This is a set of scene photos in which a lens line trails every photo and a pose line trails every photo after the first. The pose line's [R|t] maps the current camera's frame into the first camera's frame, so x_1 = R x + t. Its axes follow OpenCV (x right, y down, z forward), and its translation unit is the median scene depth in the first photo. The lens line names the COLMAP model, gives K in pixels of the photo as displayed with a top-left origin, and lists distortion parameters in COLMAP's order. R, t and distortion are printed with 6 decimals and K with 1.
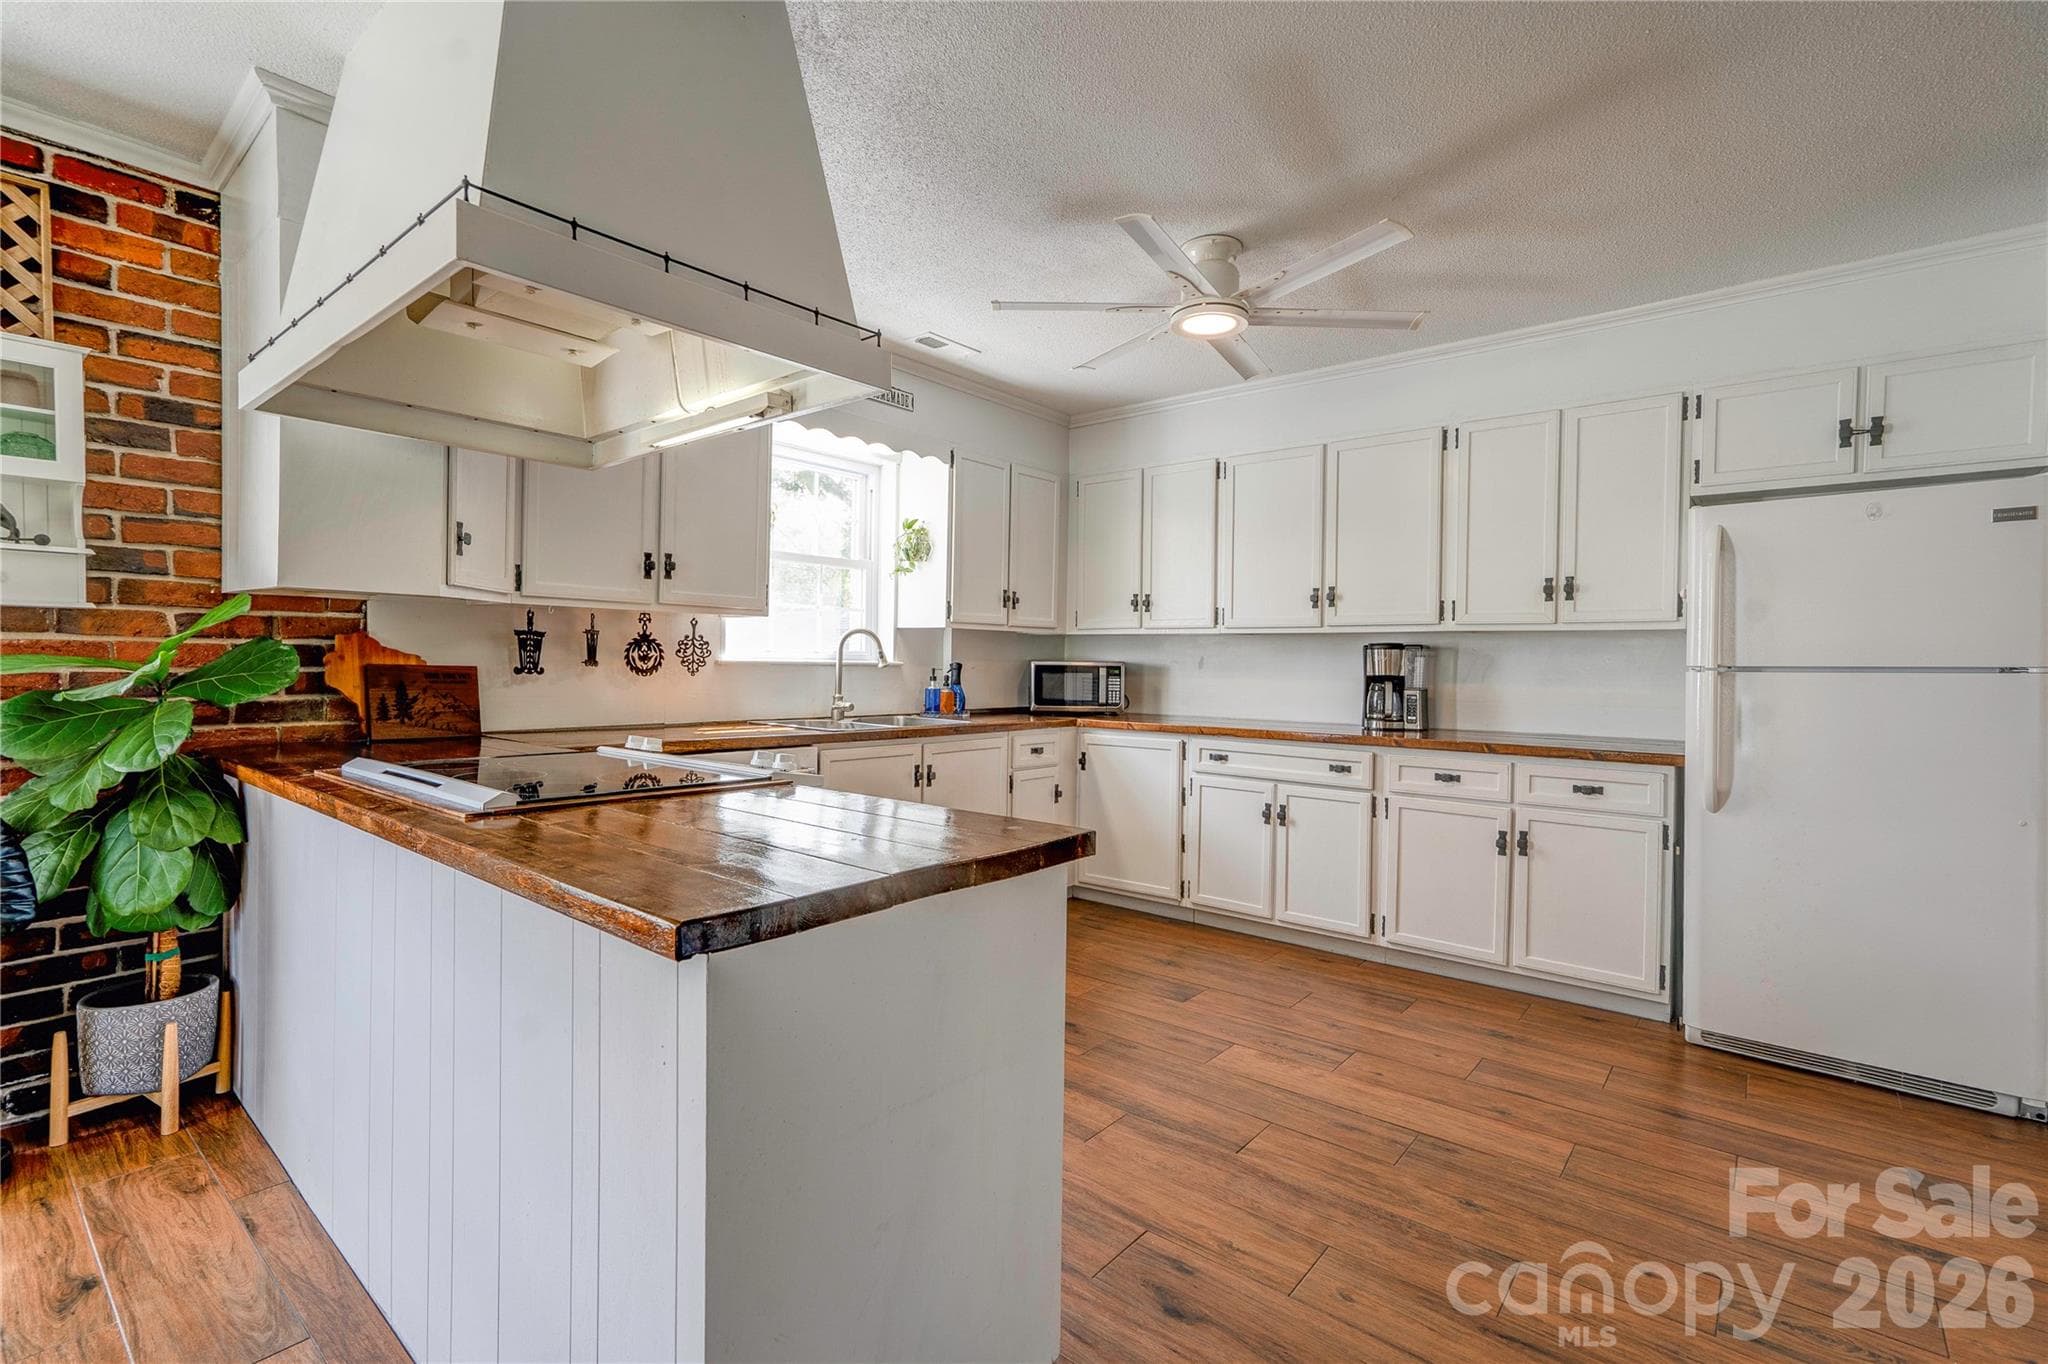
lens RADIAL K [[928.1, 0, 1014.7], [0, 928.1, 679.3], [0, 0, 1]] dist [0.010623, 0.000748]
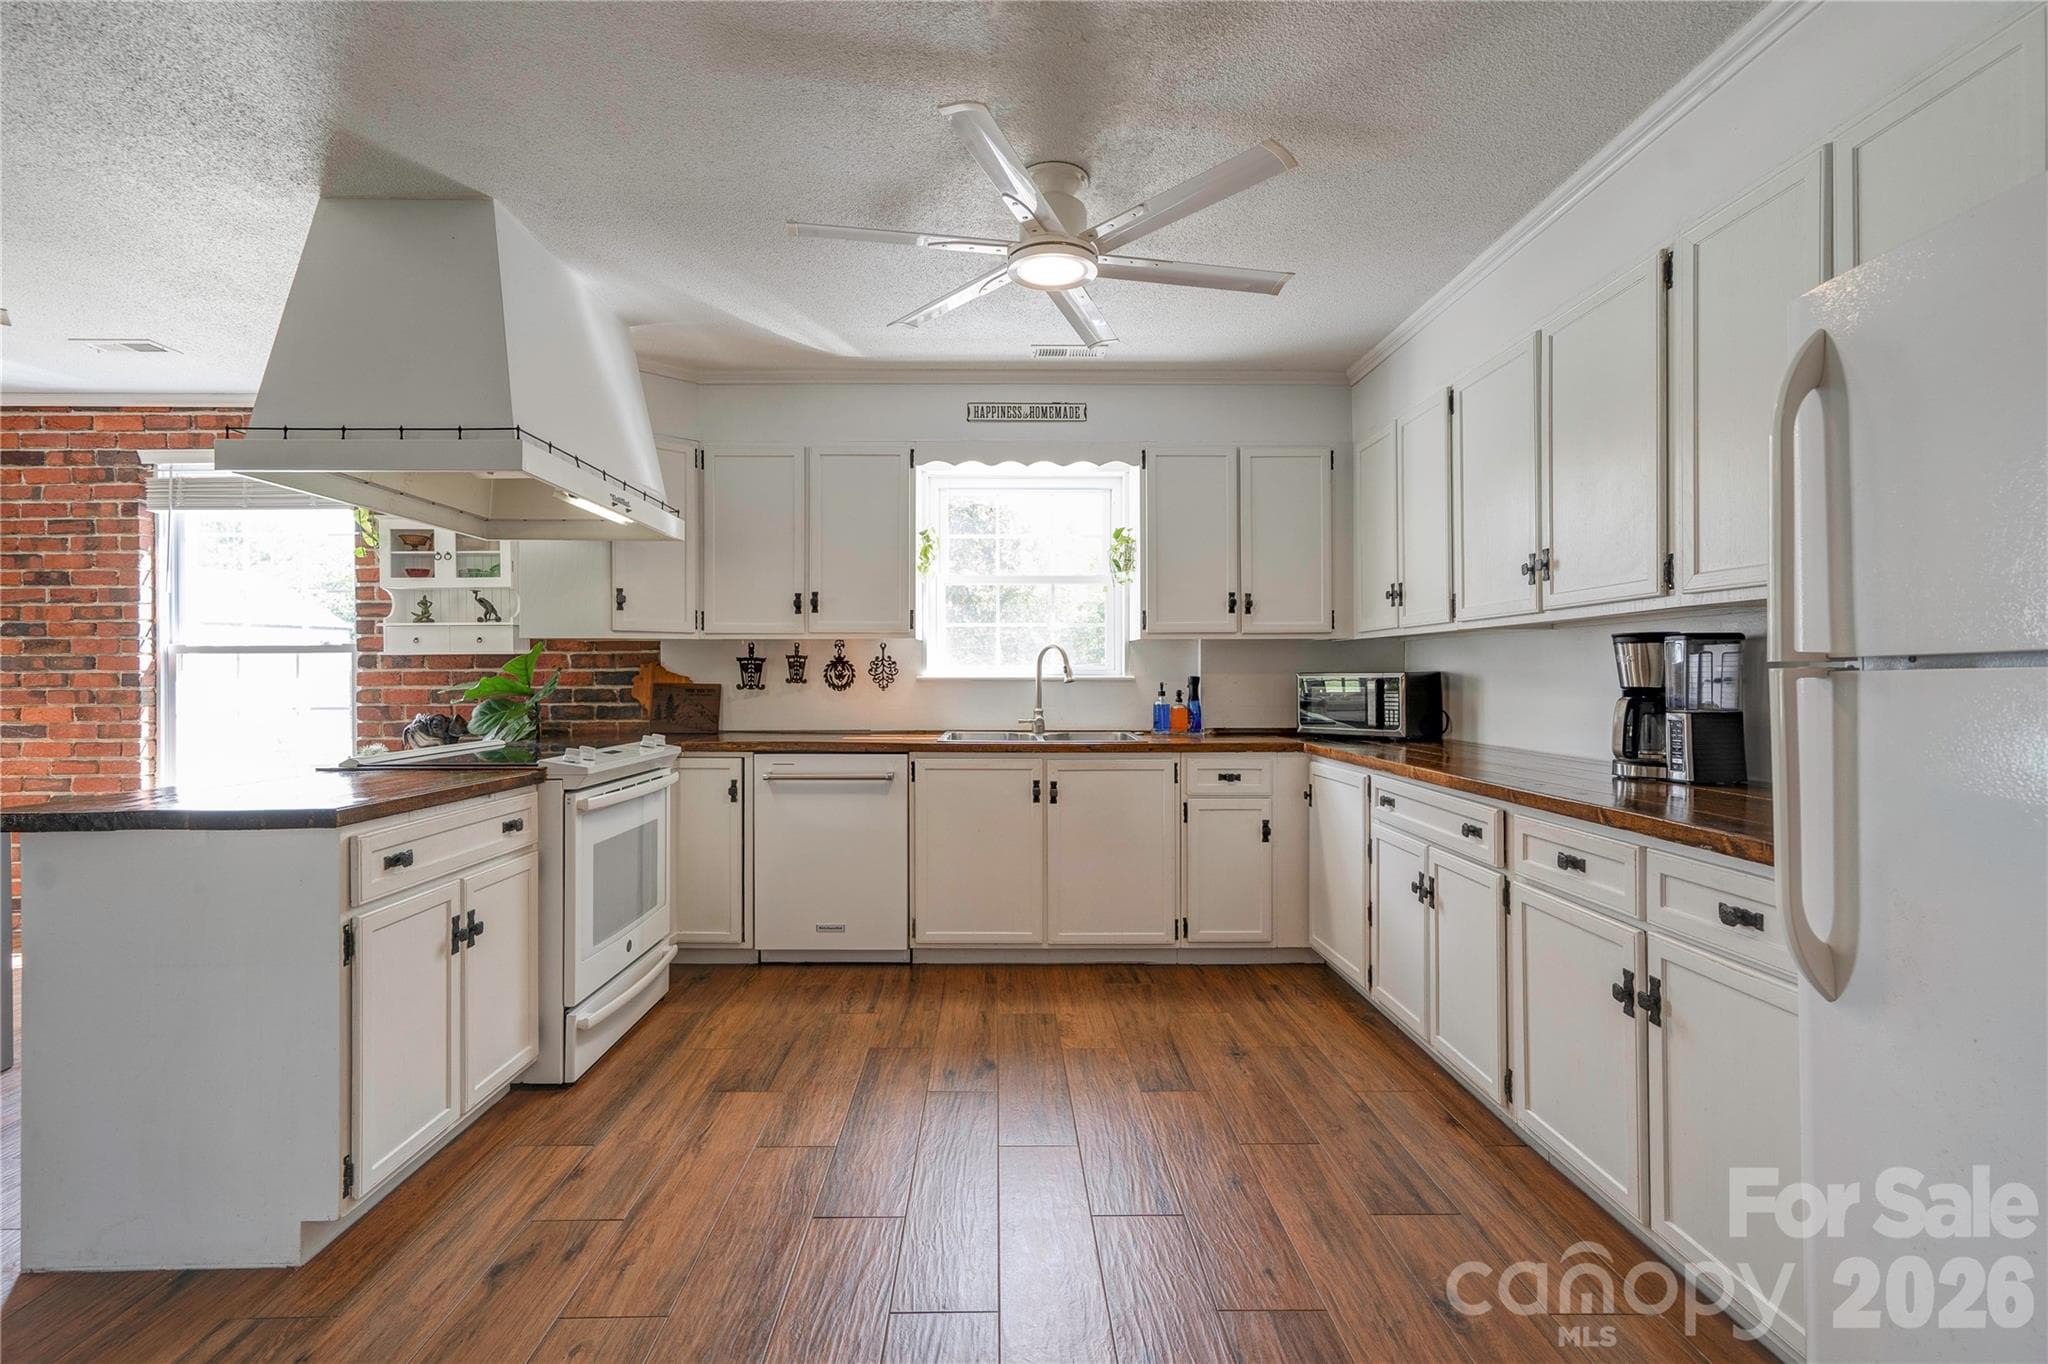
lens RADIAL K [[928.1, 0, 1016.3], [0, 928.1, 682.5], [0, 0, 1]] dist [0.010623, 0.000748]
pose [[0.655484, -0.009263, -0.755152, 0.664967], [-0.003144, 0.999883, -0.014994, 0.003162], [0.755202, 0.012202, 0.655378, 0.348792]]
